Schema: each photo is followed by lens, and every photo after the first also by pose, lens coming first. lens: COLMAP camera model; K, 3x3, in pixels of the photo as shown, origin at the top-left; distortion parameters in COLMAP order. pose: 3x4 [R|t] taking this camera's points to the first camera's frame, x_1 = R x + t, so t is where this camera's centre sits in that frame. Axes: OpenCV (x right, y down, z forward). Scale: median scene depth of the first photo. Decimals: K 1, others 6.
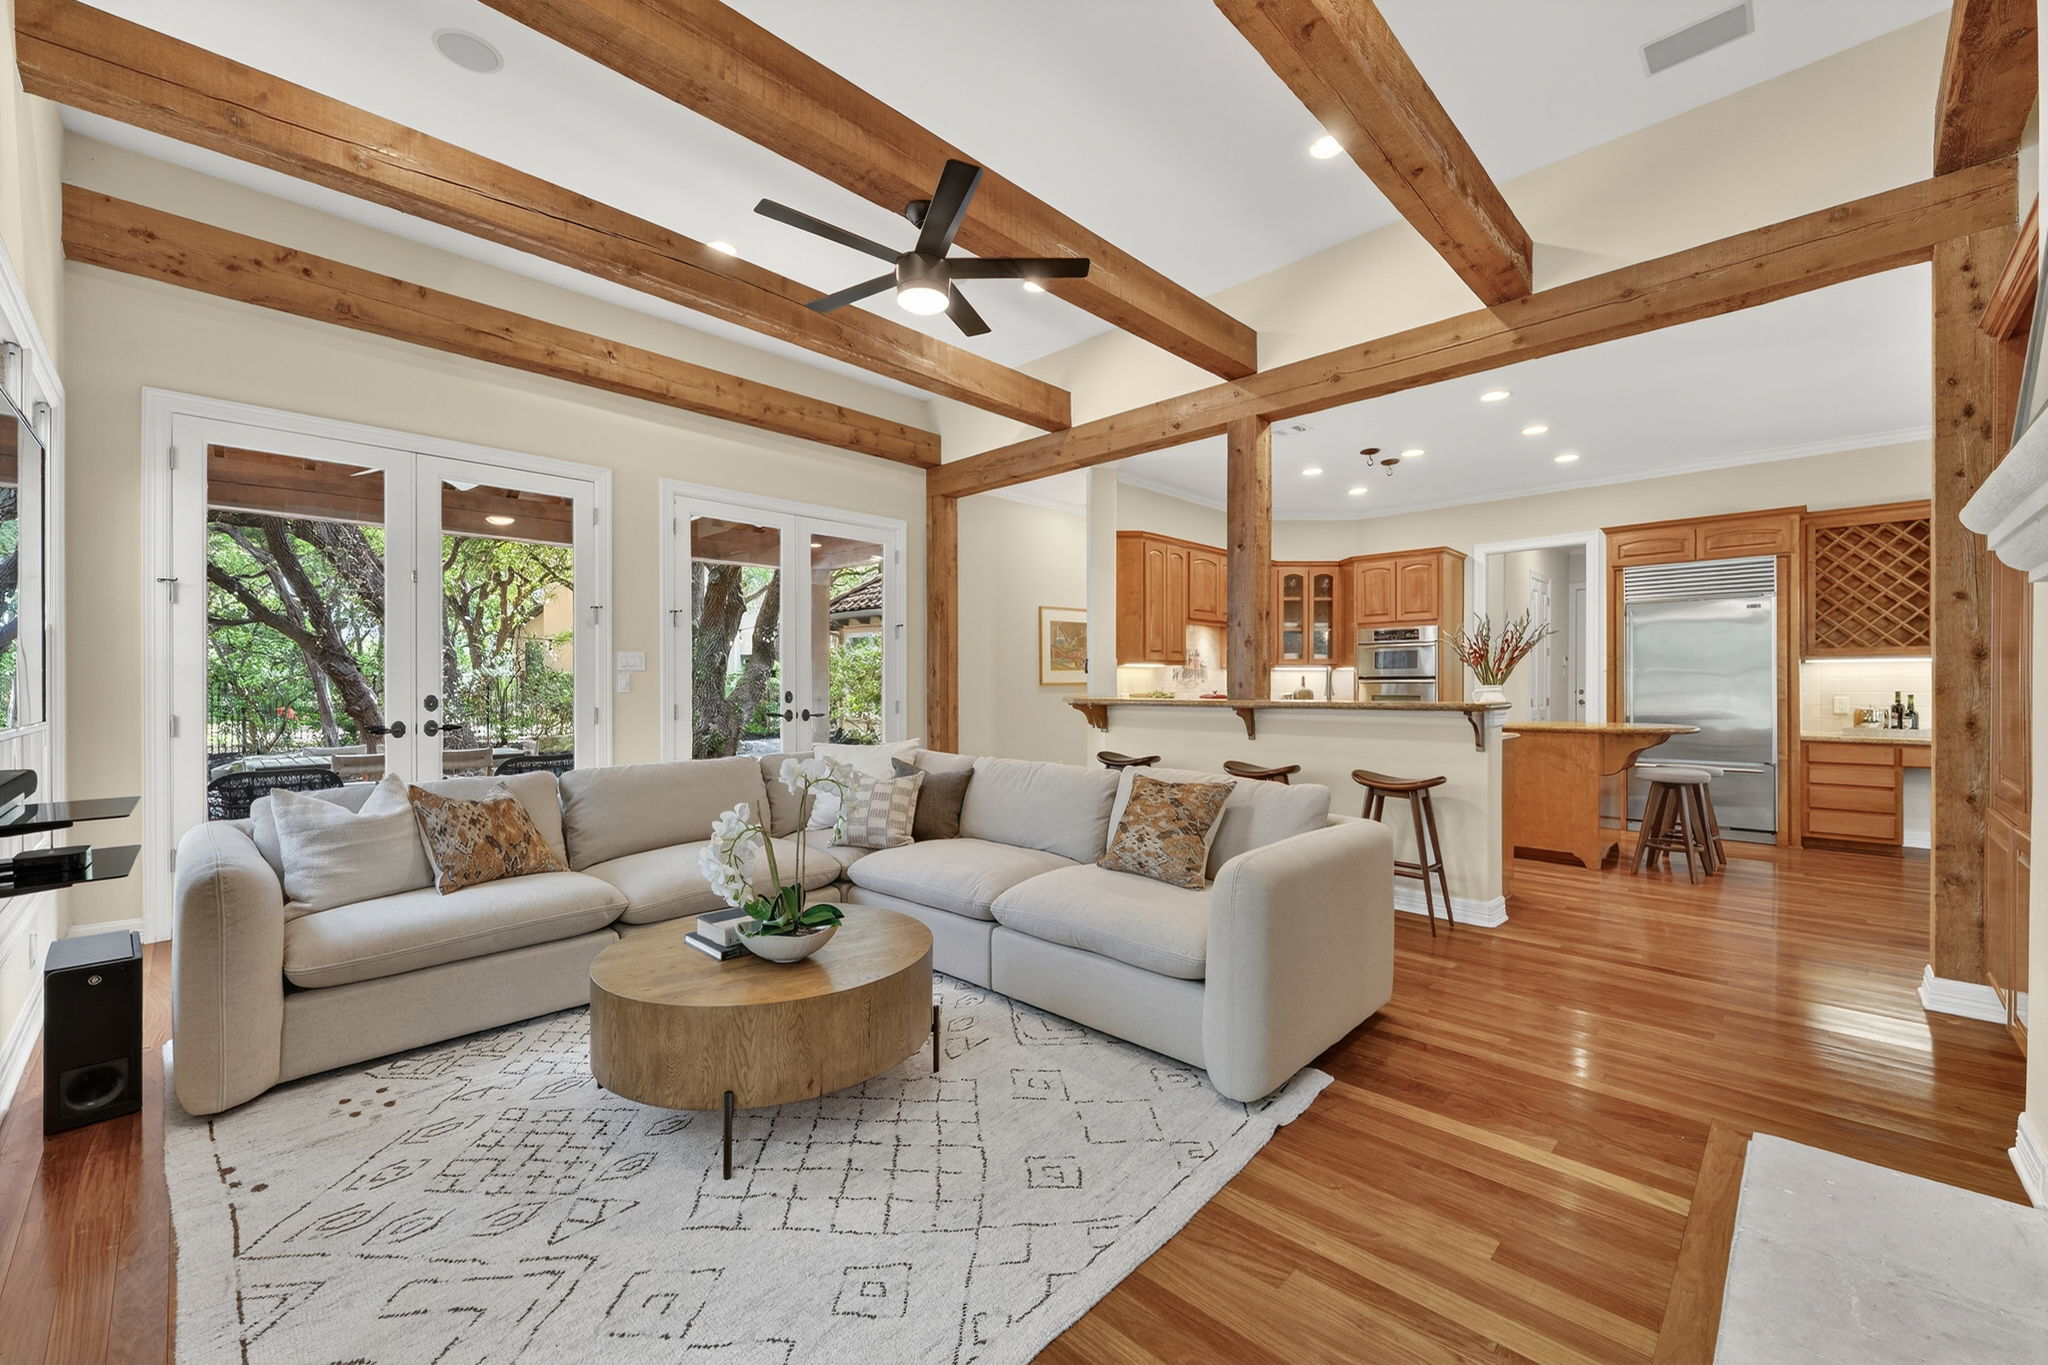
lens RADIAL K [[823.7, 0, 1024.0], [0, 823.7, 682.5], [0, 0, 1]] dist [0.000986, 0.000083]
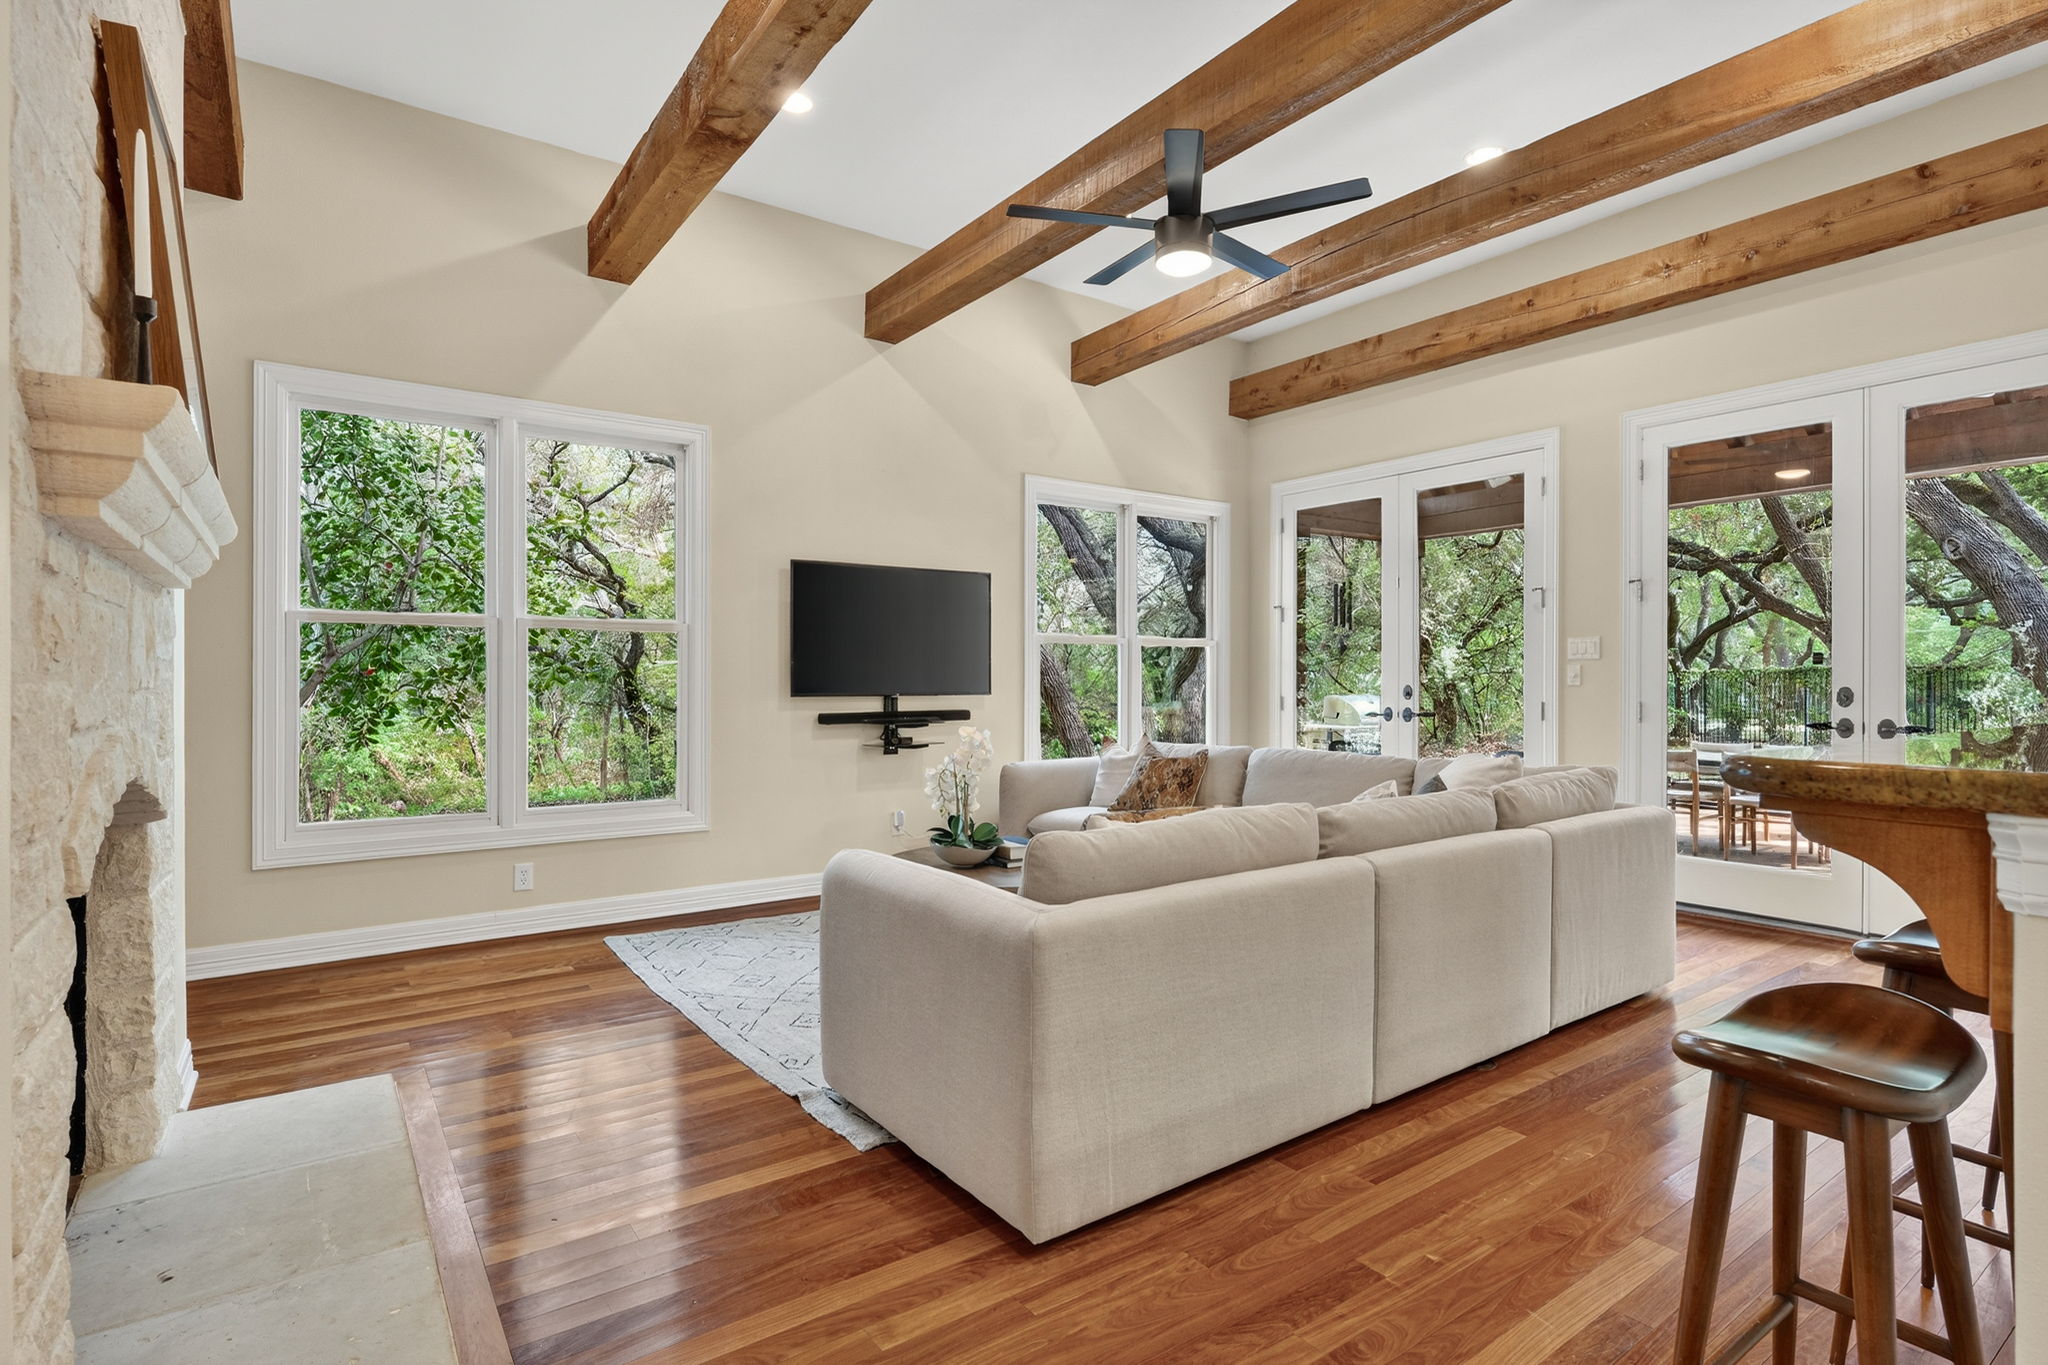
lens RADIAL K [[997.2, 0, 1024.0], [0, 997.2, 682.5], [0, 0, 1]] dist [-0.000887, 0.000192]
pose [[-0.175875, 0.005826, -0.984395, 0.814550], [-0.000134, 0.999982, 0.005942, 0.004273], [0.984413, 0.001177, -0.175871, 0.818933]]
